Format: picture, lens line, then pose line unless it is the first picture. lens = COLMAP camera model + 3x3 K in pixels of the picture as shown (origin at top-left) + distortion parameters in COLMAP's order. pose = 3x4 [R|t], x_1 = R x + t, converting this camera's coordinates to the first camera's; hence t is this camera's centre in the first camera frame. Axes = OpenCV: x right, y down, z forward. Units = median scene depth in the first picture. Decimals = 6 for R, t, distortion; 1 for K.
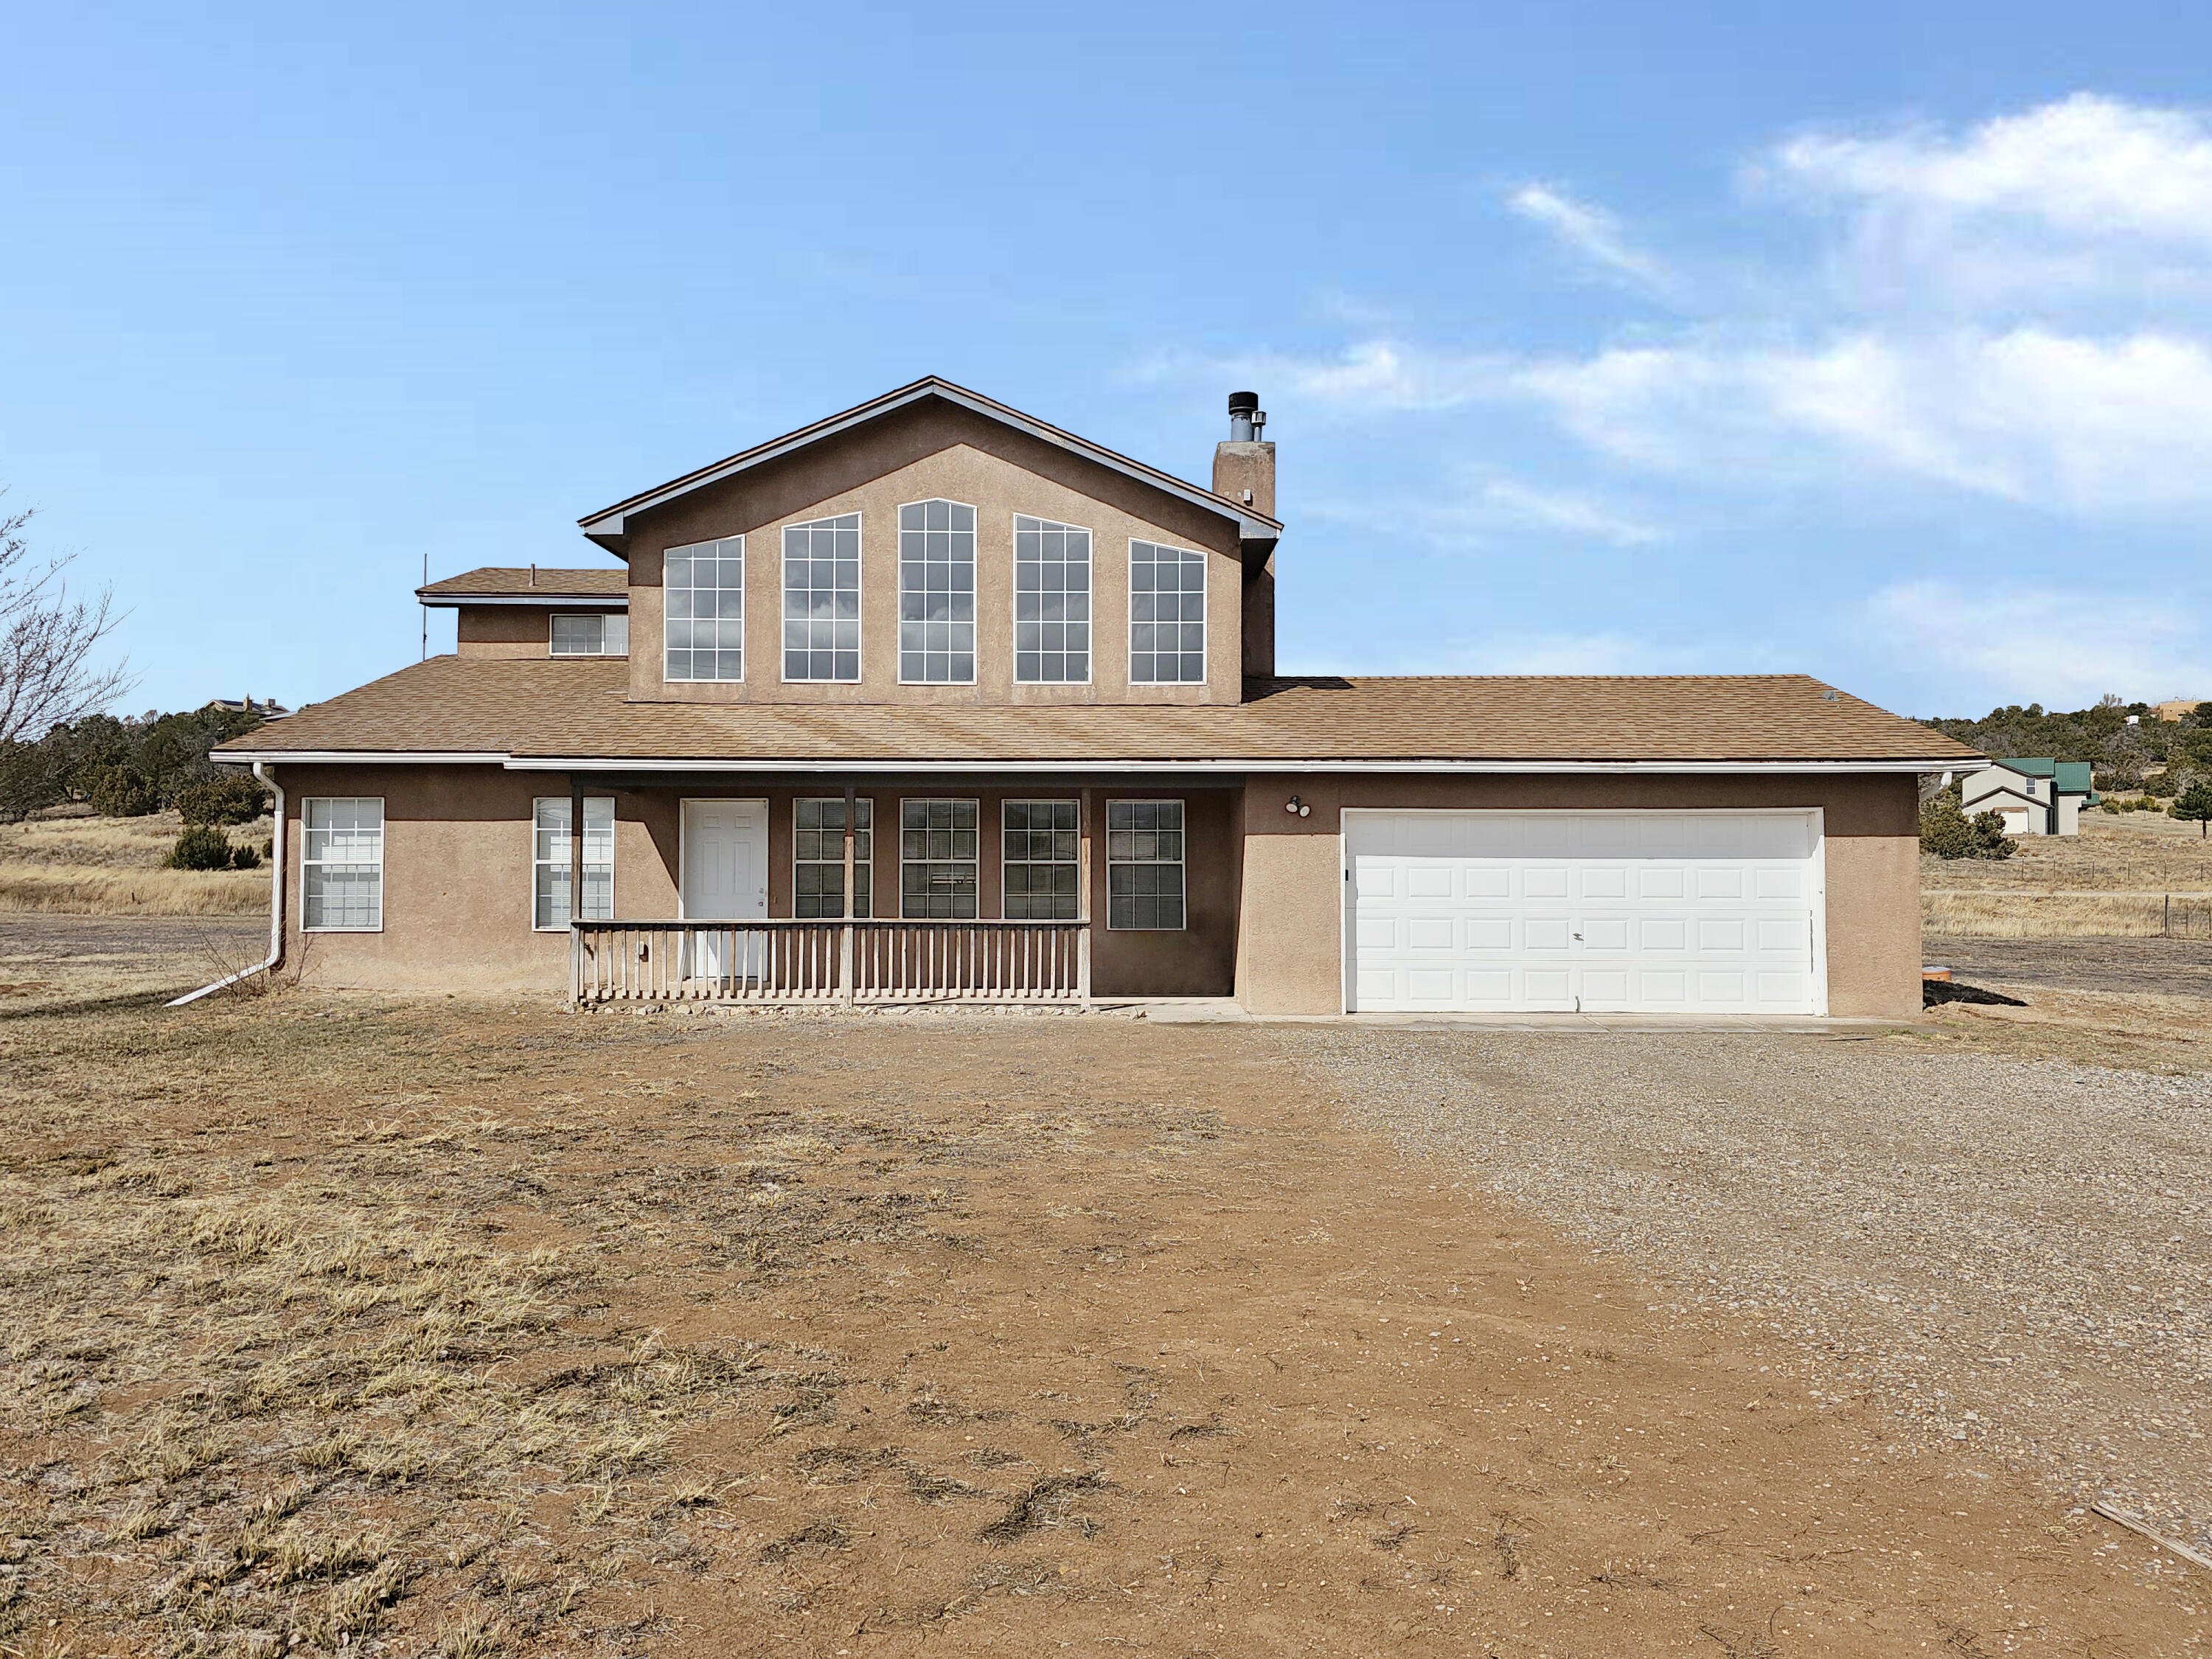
lens RADIAL K [[1409.6, 0, 1106.0], [0, 1409.6, 829.5], [0, 0, 1]] dist [0.008275, -0.002446]
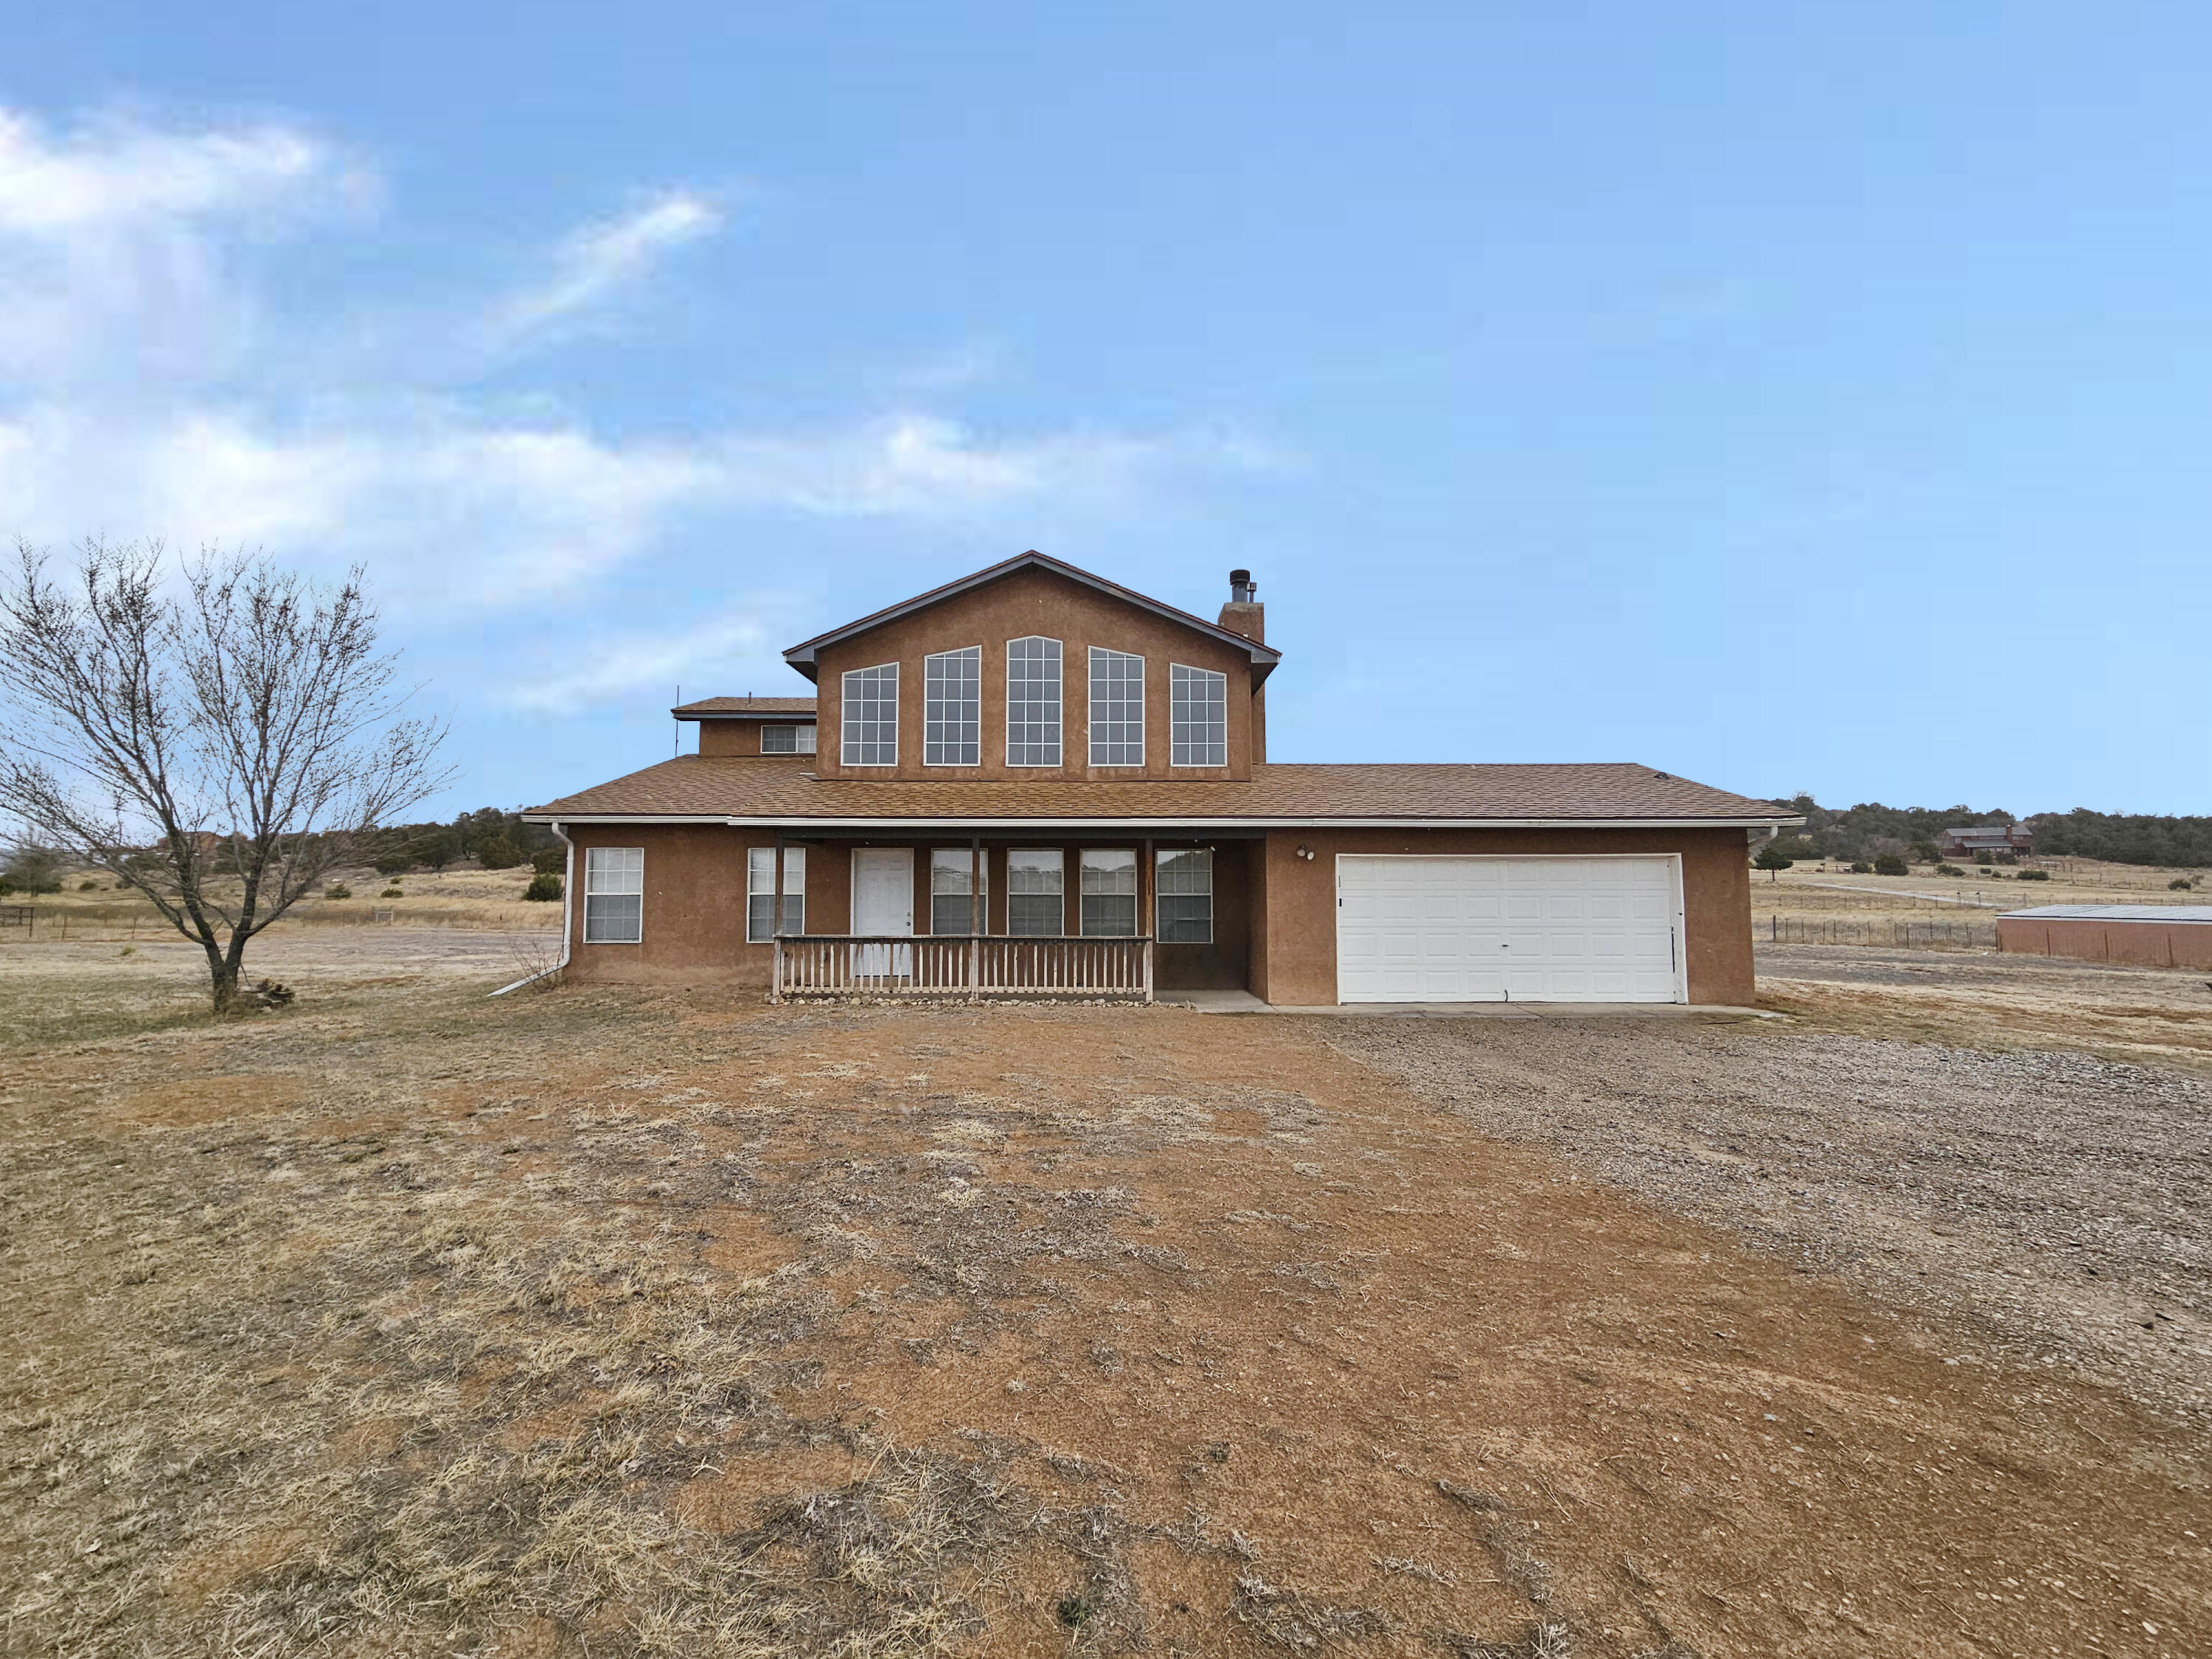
lens RADIAL K [[898.7, 0, 1096.1], [0, 898.7, 842.6], [0, 0, 1]] dist [-0.000273, 0.000216]
pose [[0.999869, -0.000954, -0.016132, -0.064795], [0.000340, 0.999276, -0.038045, 0.008782], [0.016156, 0.038034, 0.999146, 0.158226]]
